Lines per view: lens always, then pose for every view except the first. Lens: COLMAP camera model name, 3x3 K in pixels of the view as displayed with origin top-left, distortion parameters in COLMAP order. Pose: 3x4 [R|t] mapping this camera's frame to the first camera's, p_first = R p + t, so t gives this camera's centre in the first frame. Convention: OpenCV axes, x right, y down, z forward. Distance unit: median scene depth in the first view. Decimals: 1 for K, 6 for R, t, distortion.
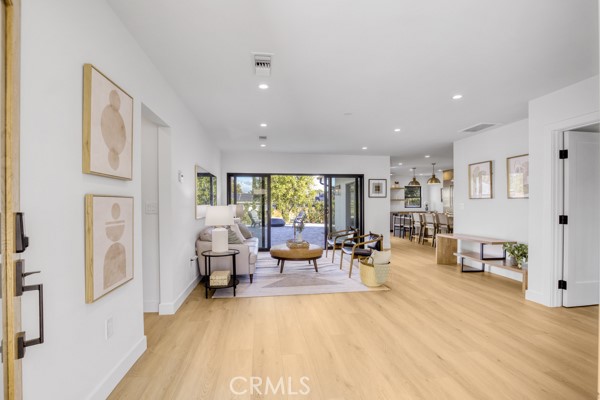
lens RADIAL K [[277.2, 0, 298.2], [0, 277.2, 202.9], [0, 0, 1]] dist [-0.024519, 0.001163]
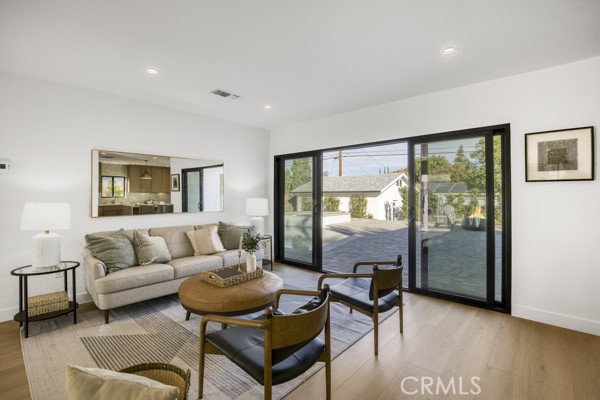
lens RADIAL K [[277.2, 0, 296.6], [0, 277.2, 194.9], [0, 0, 1]] dist [-0.024519, 0.001163]
pose [[0.654025, -0.001039, -0.756472, 0.327070], [0.001576, 0.999999, -0.000010, -0.002784], [0.756471, -0.001185, 0.654026, 0.510225]]
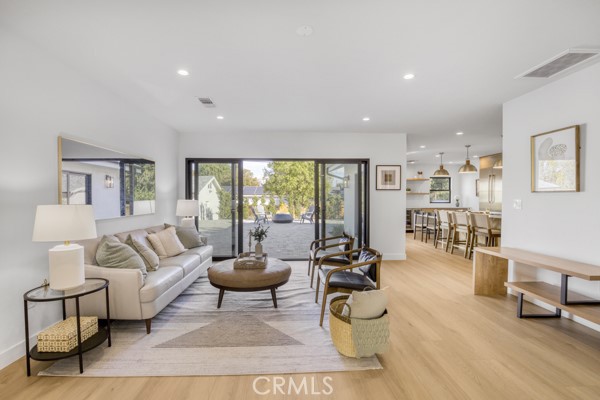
lens RADIAL K [[277.2, 0, 297.7], [0, 277.2, 201.4], [0, 0, 1]] dist [-0.024519, 0.001163]
pose [[0.996055, 0.003367, -0.088678, 0.111489], [-0.001747, 0.999830, 0.018333, -0.003339], [0.088725, -0.018106, 0.995892, 0.246032]]
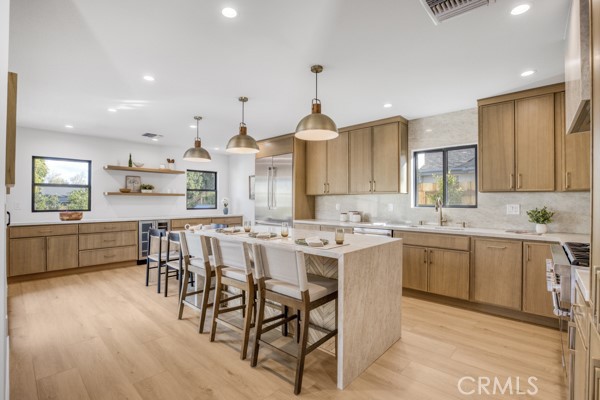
lens RADIAL K [[277.2, 0, 301.7], [0, 277.2, 200.1], [0, 0, 1]] dist [-0.024519, 0.001163]
pose [[0.764297, 0.007177, 0.644824, 0.368848], [-0.007590, 0.999969, -0.002135, -0.001812], [-0.644819, -0.003262, 0.764328, 0.785979]]
